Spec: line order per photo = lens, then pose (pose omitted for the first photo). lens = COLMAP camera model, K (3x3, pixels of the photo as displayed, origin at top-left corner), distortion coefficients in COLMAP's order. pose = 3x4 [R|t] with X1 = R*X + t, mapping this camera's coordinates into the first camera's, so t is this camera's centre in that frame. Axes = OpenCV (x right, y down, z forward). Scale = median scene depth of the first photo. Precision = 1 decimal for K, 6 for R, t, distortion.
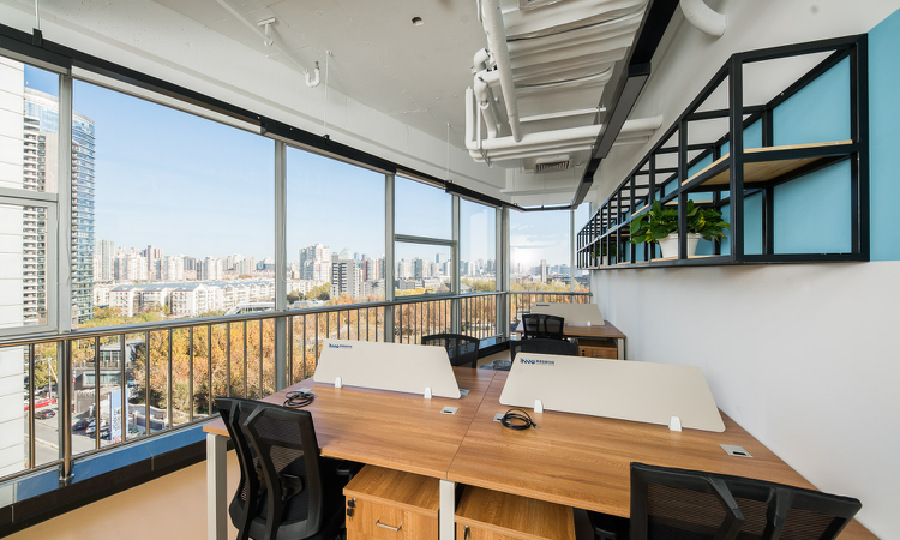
lens RADIAL K [[311.2, 0, 450.0], [0, 311.2, 270.0], [0, 0, 1]] dist [-0.000710, -0.003432]
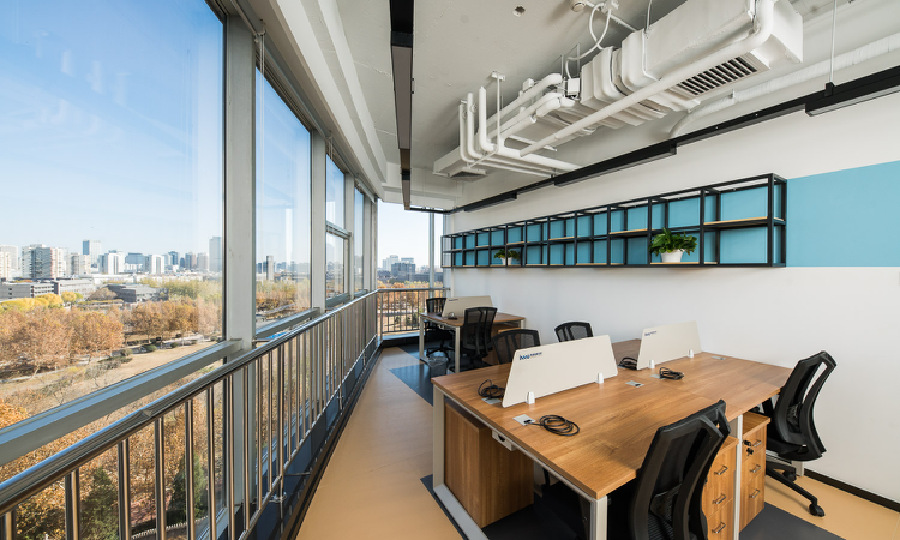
lens RADIAL K [[311.2, 0, 450.0], [0, 311.2, 270.0], [0, 0, 1]] dist [-0.000710, -0.003432]
pose [[0.674034, 0.001844, 0.738698, -1.001094], [-0.007996, 0.999957, 0.004799, 0.003405], [-0.738657, -0.009141, 0.674020, 0.518273]]
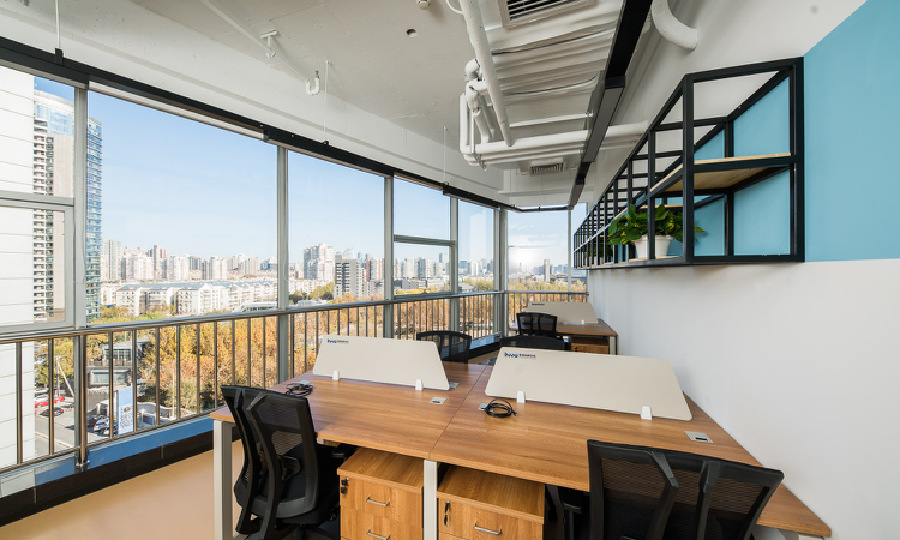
lens RADIAL K [[311.2, 0, 450.0], [0, 311.2, 270.0], [0, 0, 1]] dist [-0.000710, -0.003432]
pose [[0.999947, 0.000088, -0.010285, 0.036687], [-0.000080, 1.000000, 0.000828, 0.000194], [0.010285, -0.000827, 0.999947, -0.052091]]
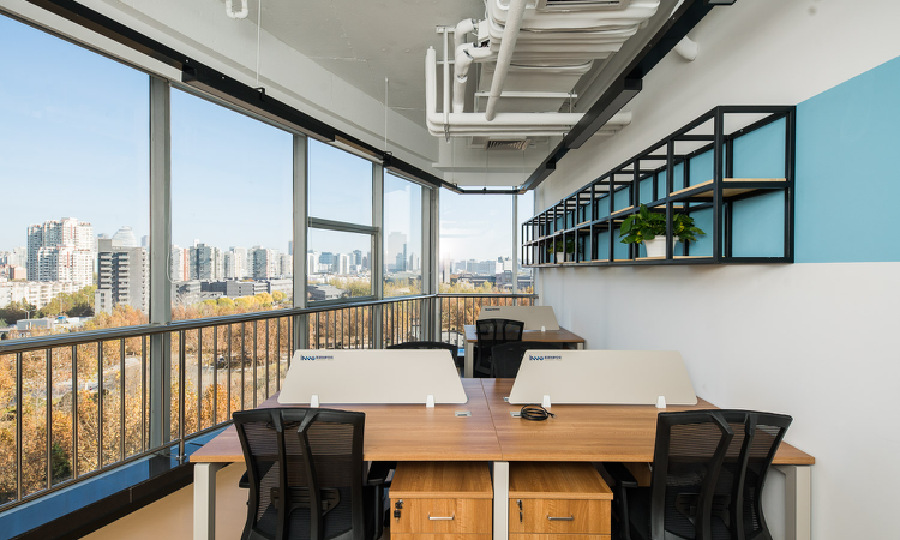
lens RADIAL K [[447.5, 0, 450.0], [0, 447.5, 270.0], [0, 0, 1]] dist [0.004408, 0.000544]
pose [[0.954478, 0.004273, 0.298252, -0.327402], [-0.006693, 0.999952, 0.007092, 0.000238], [-0.298207, -0.008765, 0.954461, -0.216940]]
